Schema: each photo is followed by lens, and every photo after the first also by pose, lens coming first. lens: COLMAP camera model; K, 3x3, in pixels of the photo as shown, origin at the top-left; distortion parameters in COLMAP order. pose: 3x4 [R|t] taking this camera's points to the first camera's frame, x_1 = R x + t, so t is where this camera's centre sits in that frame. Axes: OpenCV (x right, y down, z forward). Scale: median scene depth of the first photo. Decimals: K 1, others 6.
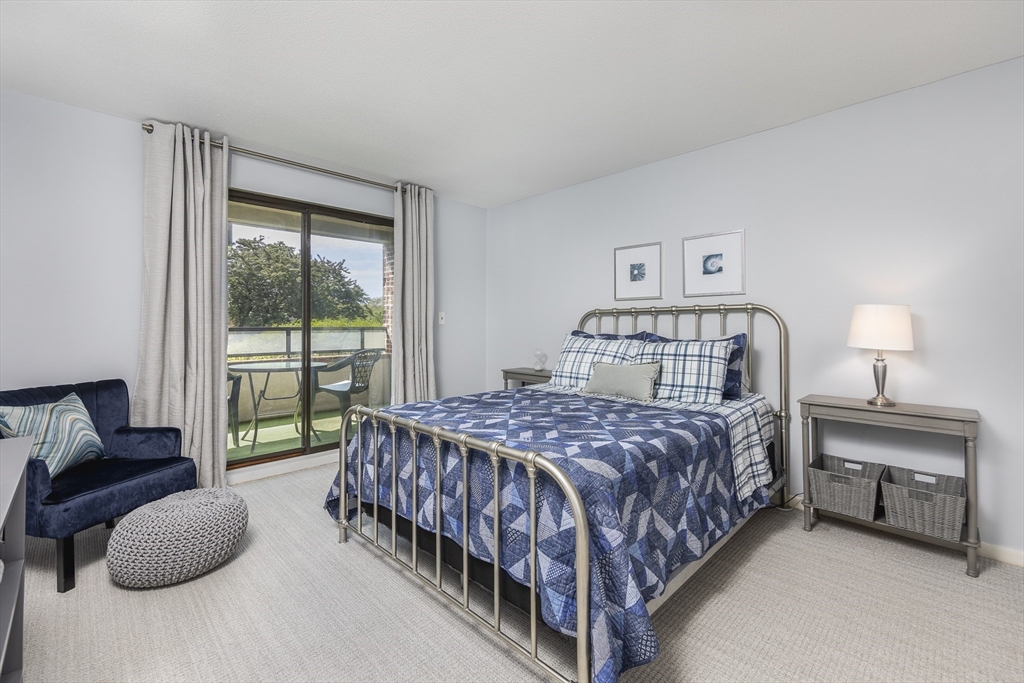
lens RADIAL K [[438.5, 0, 515.9], [0, 438.5, 320.5], [0, 0, 1]] dist [0.000429, 0.000020]
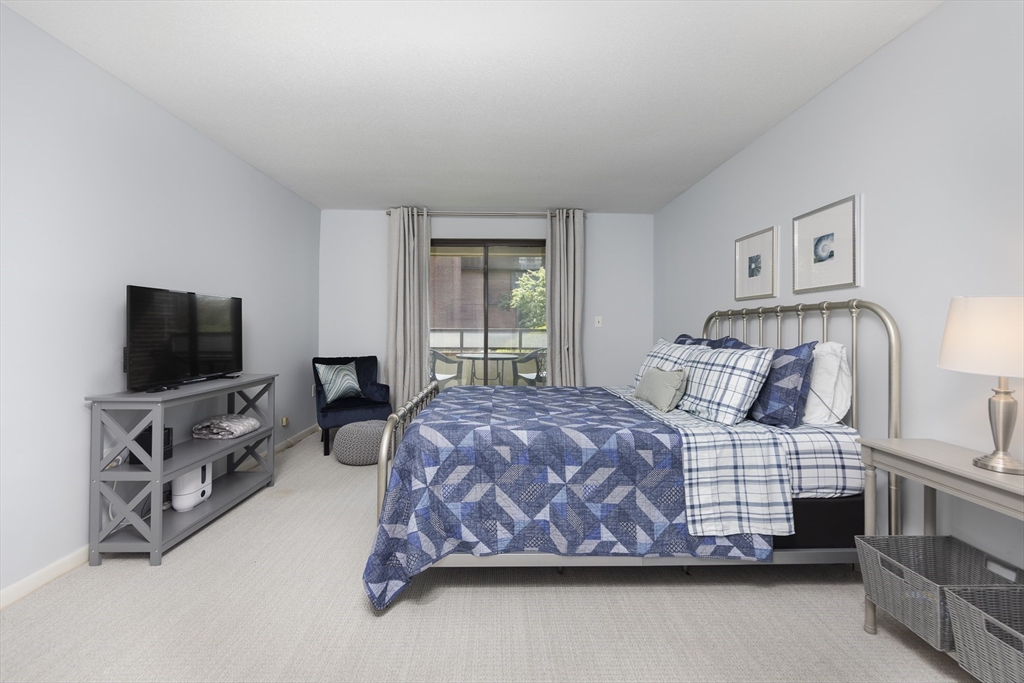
lens RADIAL K [[415.1, 0, 508.4], [0, 415.1, 327.0], [0, 0, 1]] dist [0.002415, 0.000194]
pose [[0.722001, 0.005278, -0.691872, 0.584418], [0.000162, 0.999970, 0.007797, -0.000271], [0.691892, -0.005741, 0.721978, 0.122841]]
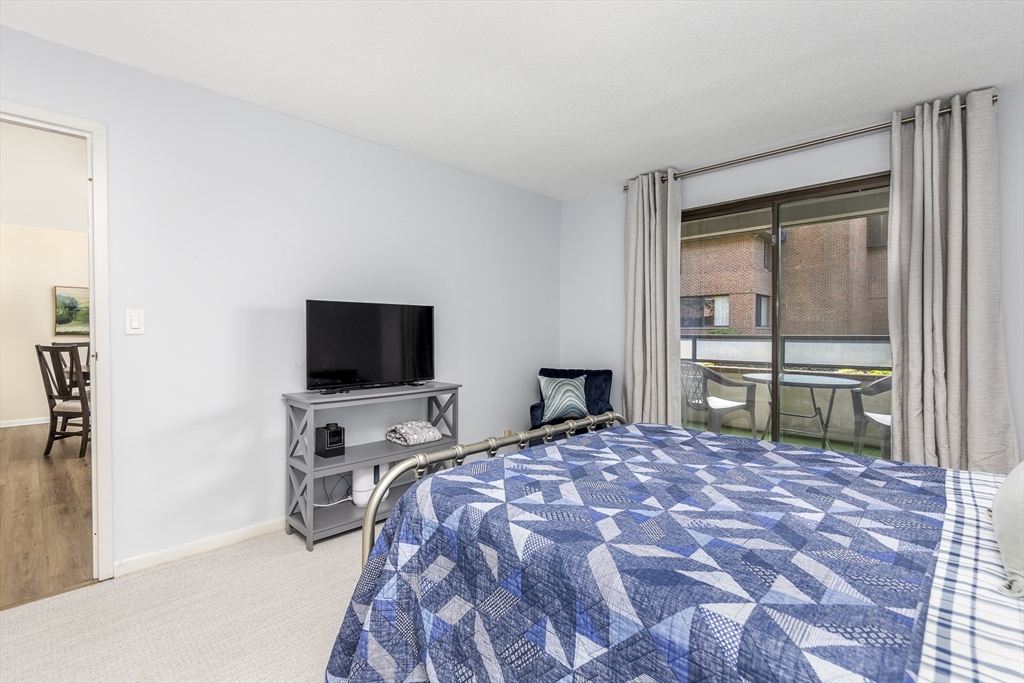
lens RADIAL K [[466.3, 0, 511.3], [0, 466.3, 332.3], [0, 0, 1]] dist [0.005996, 0.000448]
pose [[0.005623, 0.005069, -0.999971, 0.548742], [0.009025, 0.999946, 0.005119, -0.002168], [0.999943, -0.009053, 0.005577, 0.562122]]
